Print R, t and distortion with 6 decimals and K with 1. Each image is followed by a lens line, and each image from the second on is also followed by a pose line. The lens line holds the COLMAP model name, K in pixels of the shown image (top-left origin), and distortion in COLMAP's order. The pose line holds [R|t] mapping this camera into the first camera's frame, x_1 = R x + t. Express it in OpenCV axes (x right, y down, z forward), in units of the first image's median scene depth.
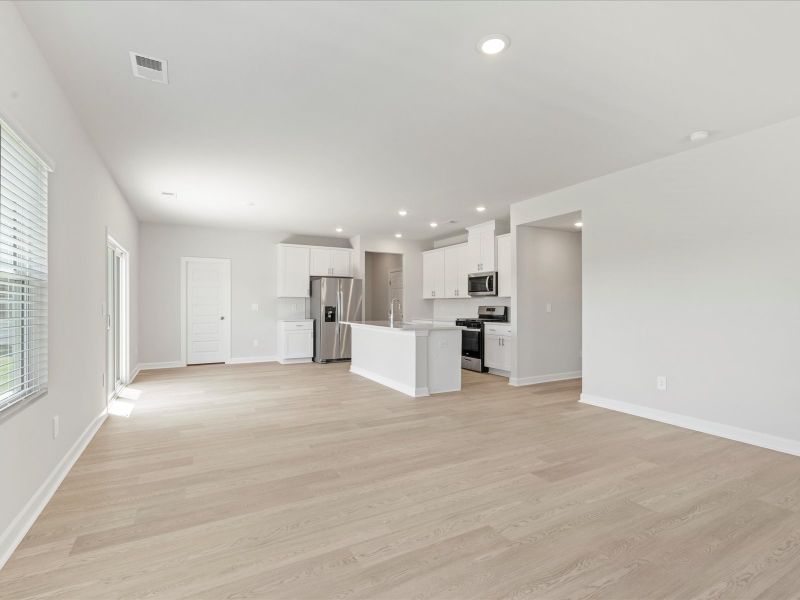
lens RADIAL K [[401.0, 0, 400.0], [0, 401.0, 300.0], [0, 0, 1]] dist [0.001420, 0.000449]
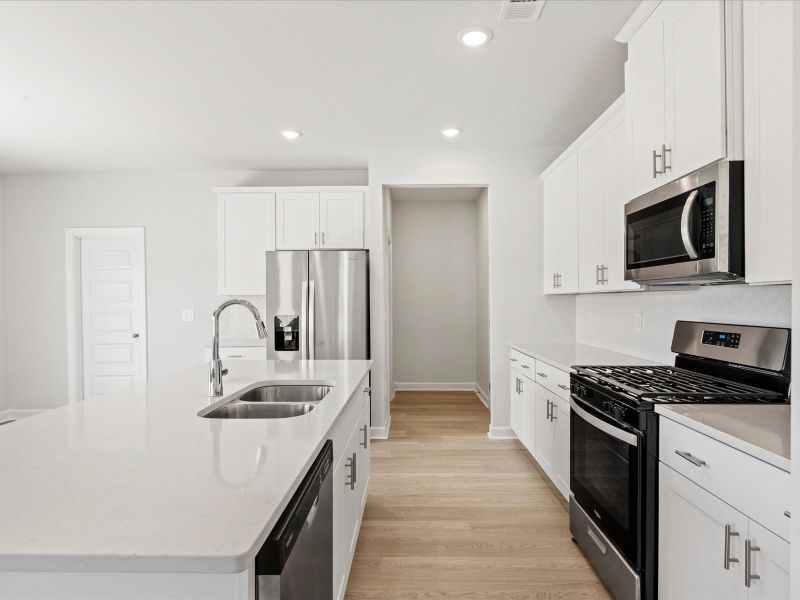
lens RADIAL K [[457.0, 0, 400.9], [0, 457.0, 305.5], [0, 0, 1]] dist [0.001165, 0.000277]
pose [[0.868598, -0.001956, -0.495514, 0.191056], [0.013244, 0.999727, 0.019269, -0.003256], [0.495341, -0.023299, 0.868386, 0.653345]]
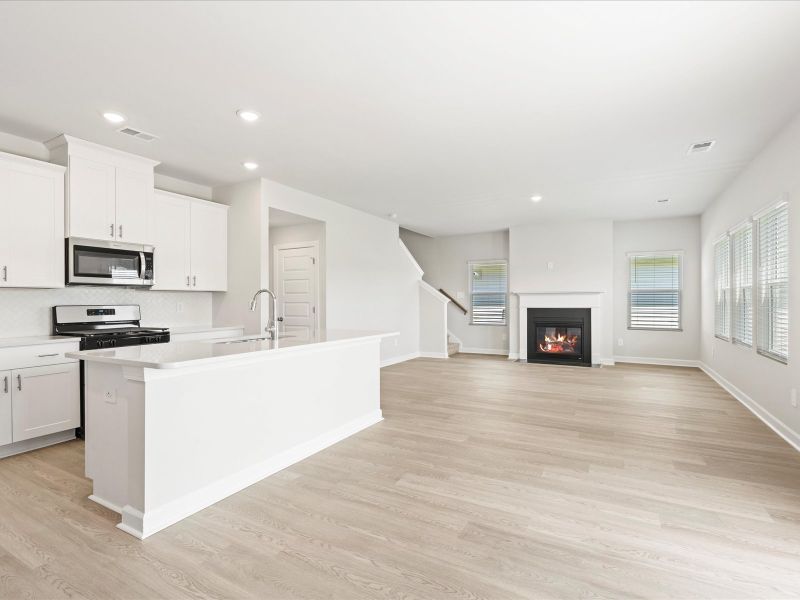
lens RADIAL K [[401.0, 0, 400.0], [0, 401.0, 300.0], [0, 0, 1]] dist [0.001420, 0.000449]
pose [[-0.544379, 0.003106, 0.838833, -0.425010], [-0.005027, 0.999963, -0.006965, 0.009635], [-0.838824, -0.008008, -0.544344, 0.929857]]
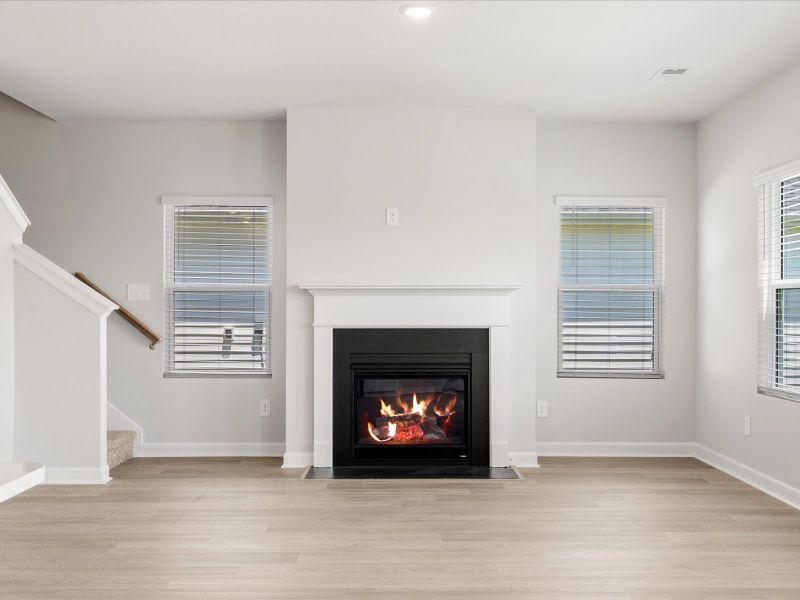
lens RADIAL K [[886.3, 0, 400.0], [0, 886.3, 300.0], [0, 0, 1]] dist [0.020124, 0.016006]
pose [[-0.886071, 0.001073, 0.463549, -0.187619], [-0.006482, 0.999871, -0.014705, 0.005985], [-0.463505, -0.016035, -0.885949, 0.819410]]
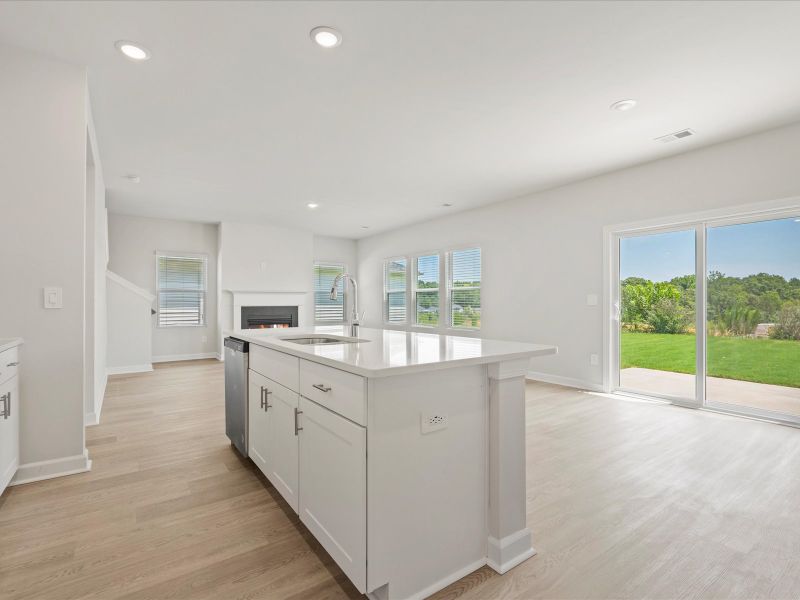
lens RADIAL K [[391.8, 0, 400.0], [0, 391.8, 300.0], [0, 0, 1]] dist [-0.001174, 0.000394]
pose [[-0.992302, 0.001603, -0.123828, -0.012757], [0.003780, 0.999842, -0.017343, 0.023981], [0.123781, -0.017677, -0.992152, 1.138678]]
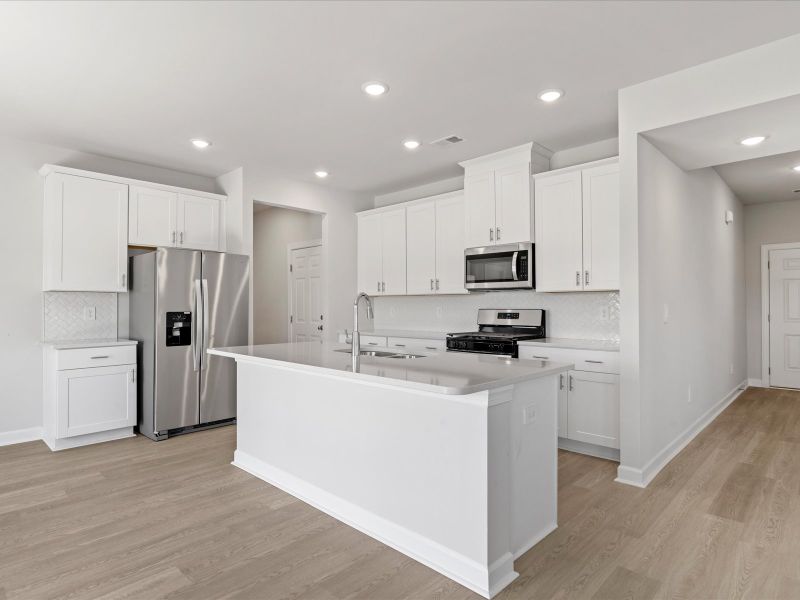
lens RADIAL K [[453.2, 0, 400.0], [0, 453.2, 300.0], [0, 0, 1]] dist [-0.001623, -0.000558]
pose [[0.951748, -0.000849, 0.306881, -0.096635], [0.000466, 0.999999, 0.001320, 0.002129], [-0.306881, -0.001113, 0.951747, 0.453348]]
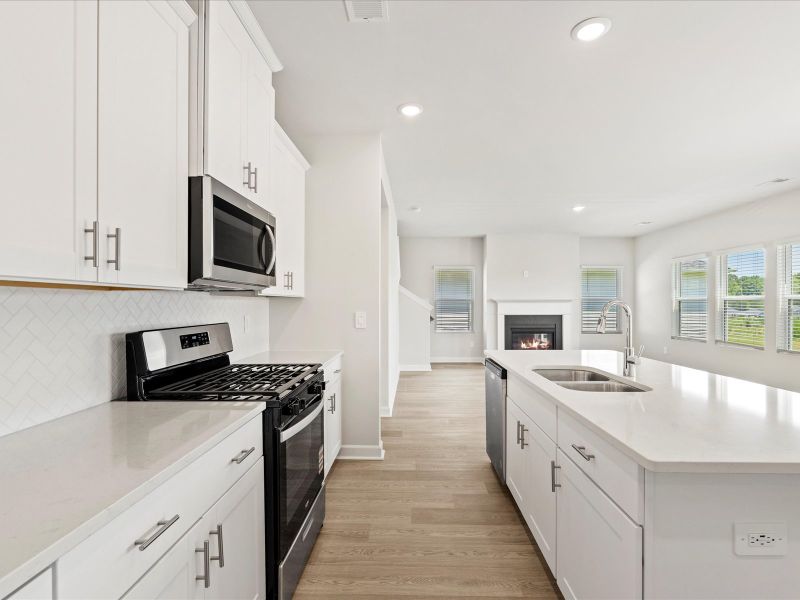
lens RADIAL K [[393.2, 0, 401.5], [0, 393.2, 303.0], [0, 0, 1]] dist [-0.003058, -0.000752]
pose [[-0.866377, 0.000051, 0.499390, -0.014896], [-0.006072, 0.999925, -0.010636, 0.002173], [-0.499353, -0.012247, -0.866312, 1.123396]]
